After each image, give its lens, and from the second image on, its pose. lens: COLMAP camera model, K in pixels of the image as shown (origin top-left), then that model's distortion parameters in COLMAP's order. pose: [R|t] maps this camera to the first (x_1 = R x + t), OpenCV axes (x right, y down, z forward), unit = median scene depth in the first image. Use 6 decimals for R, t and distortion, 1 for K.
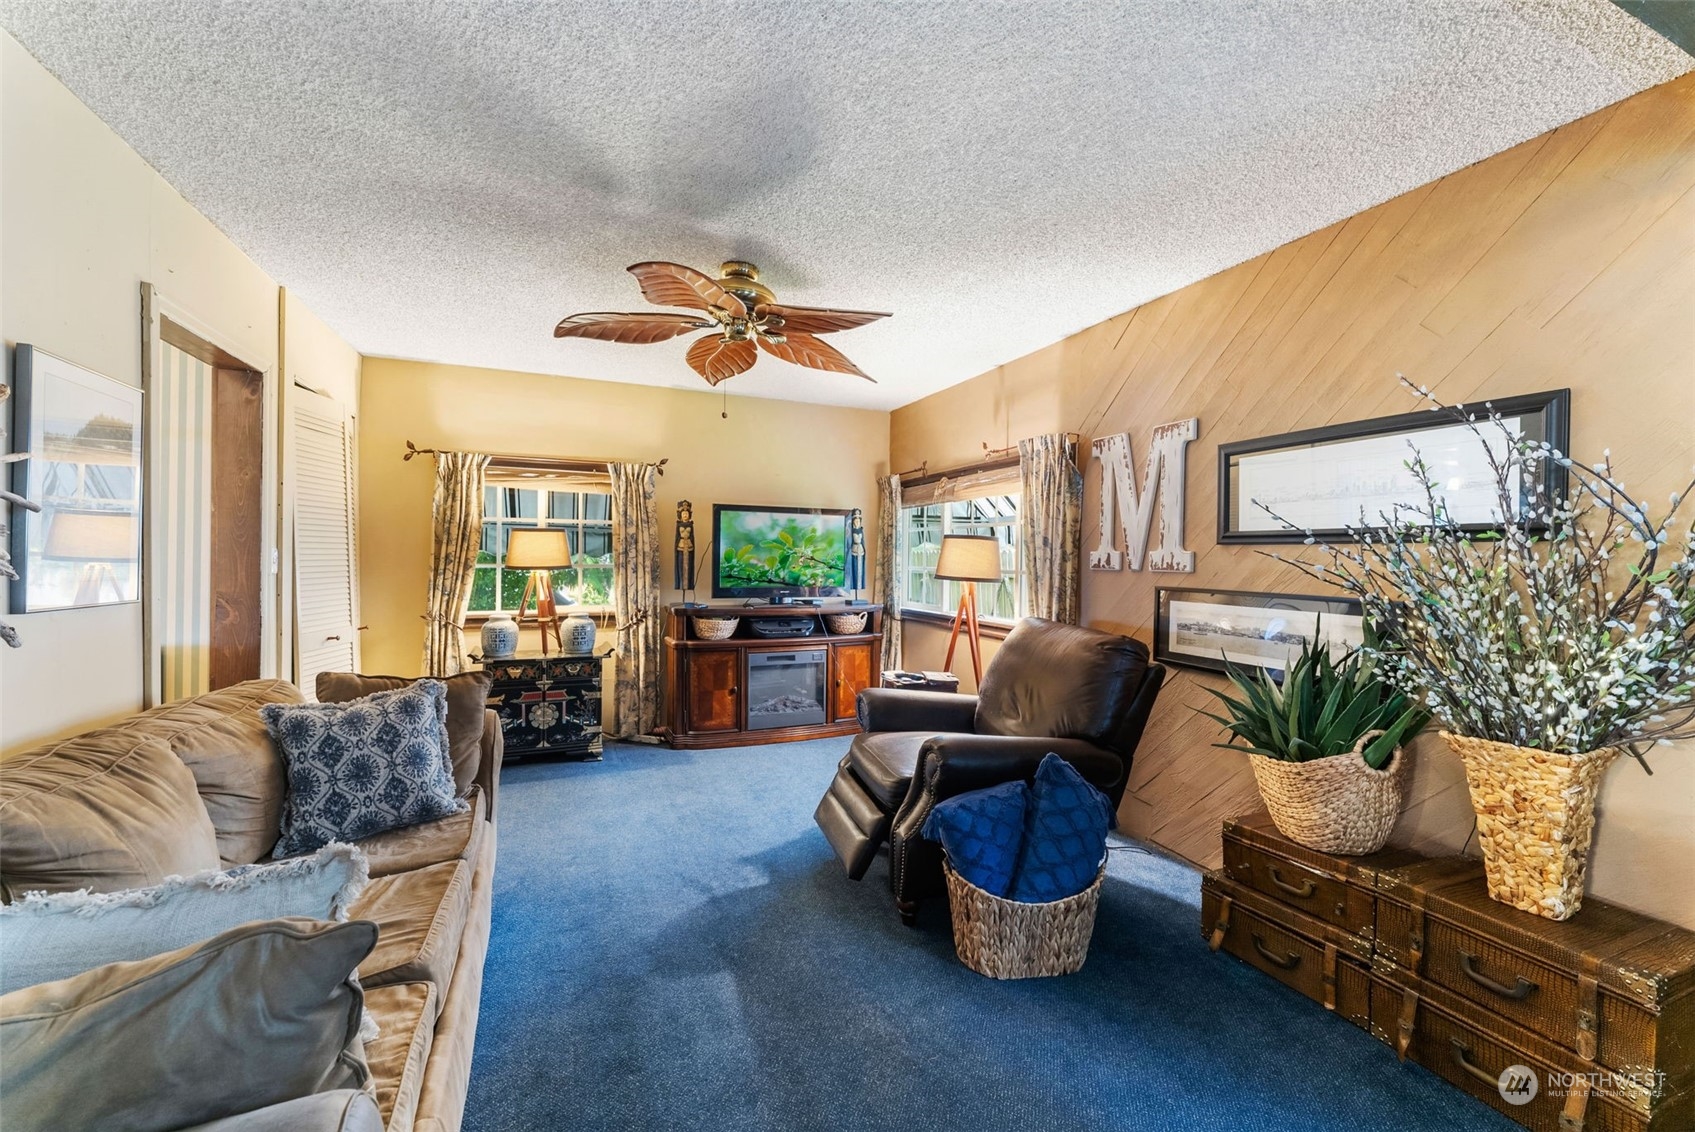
lens RADIAL K [[673.9, 0, 856.6], [0, 673.9, 563.8], [0, 0, 1]] dist [0.000658, -0.000213]
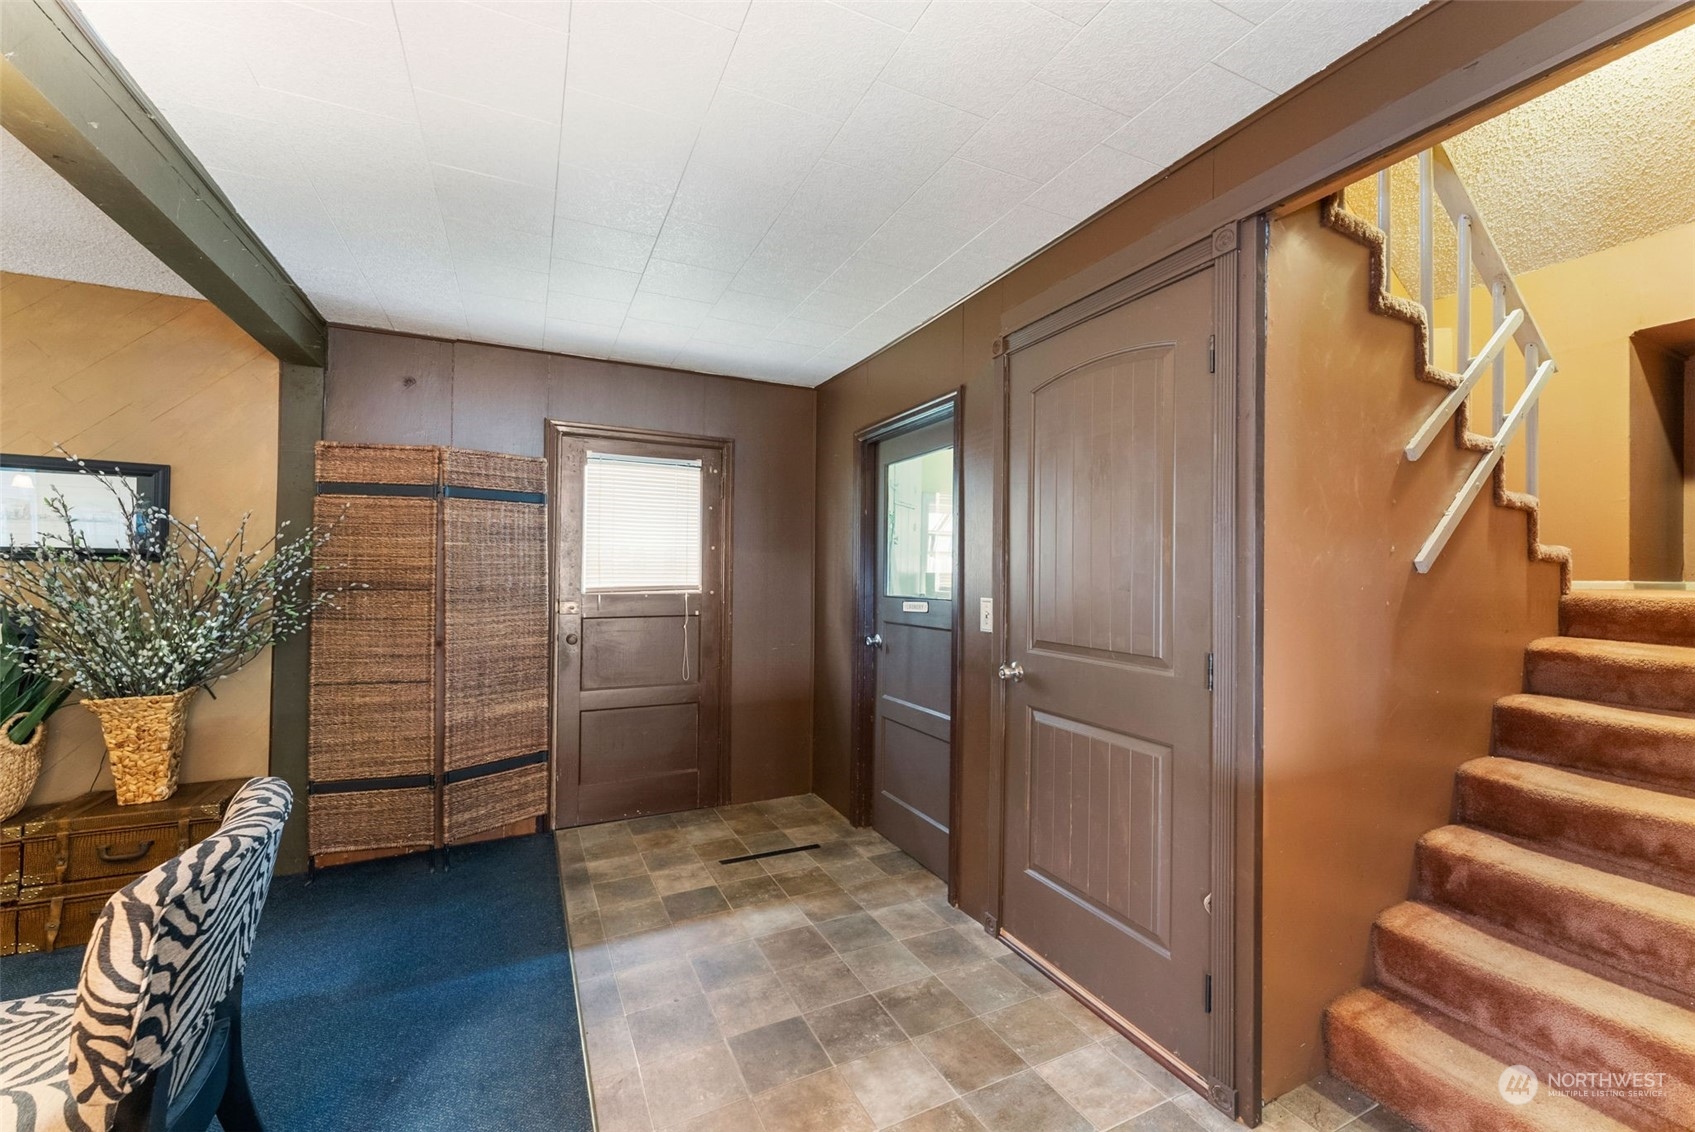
lens RADIAL K [[673.9, 0, 853.5], [0, 673.9, 563.5], [0, 0, 1]] dist [0.000658, -0.000213]
pose [[-0.064412, -0.004793, 0.997912, -0.653009], [-0.008610, 0.999954, 0.004247, -0.055709], [-0.997886, -0.008319, -0.064450, -0.520270]]
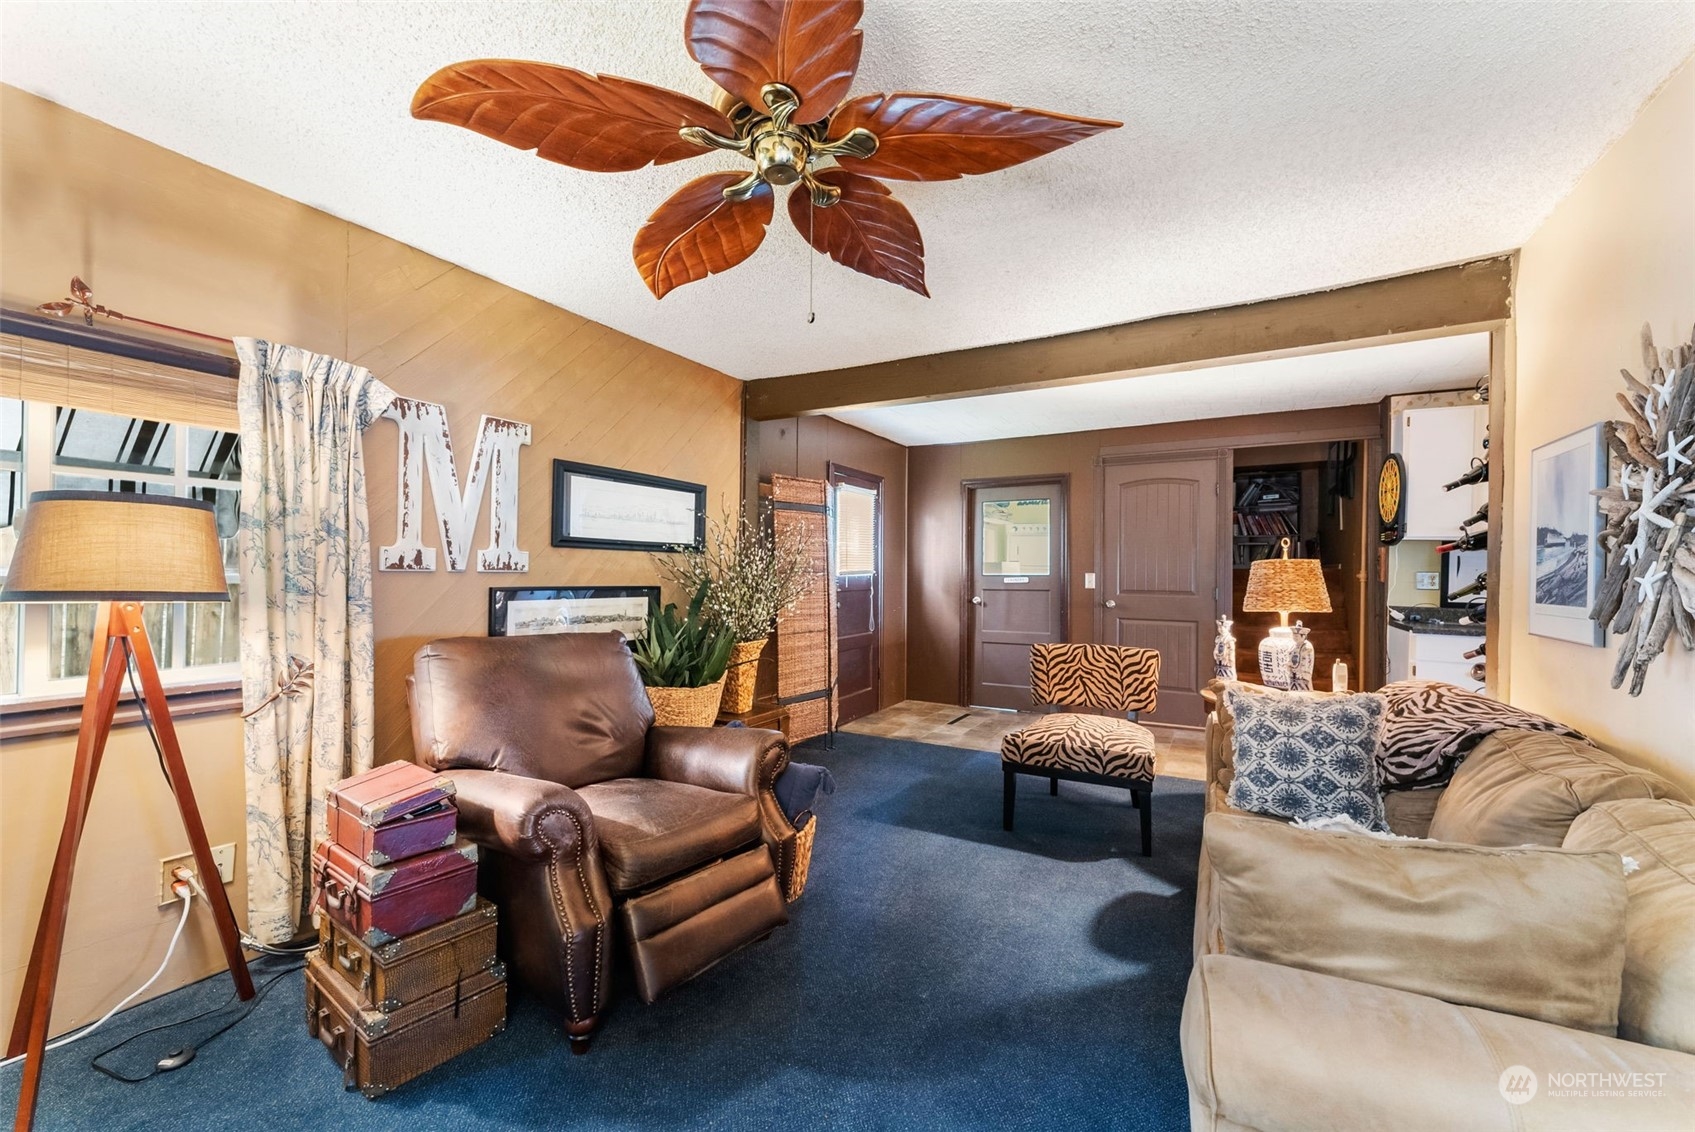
lens RADIAL K [[673.9, 0, 848.8], [0, 673.9, 563.8], [0, 0, 1]] dist [0.000658, -0.000213]
pose [[-0.612541, -0.015901, 0.790279, -1.061774], [-0.016043, 0.999842, 0.007683, -0.026012], [-0.790276, -0.007972, -0.612699, 2.082180]]
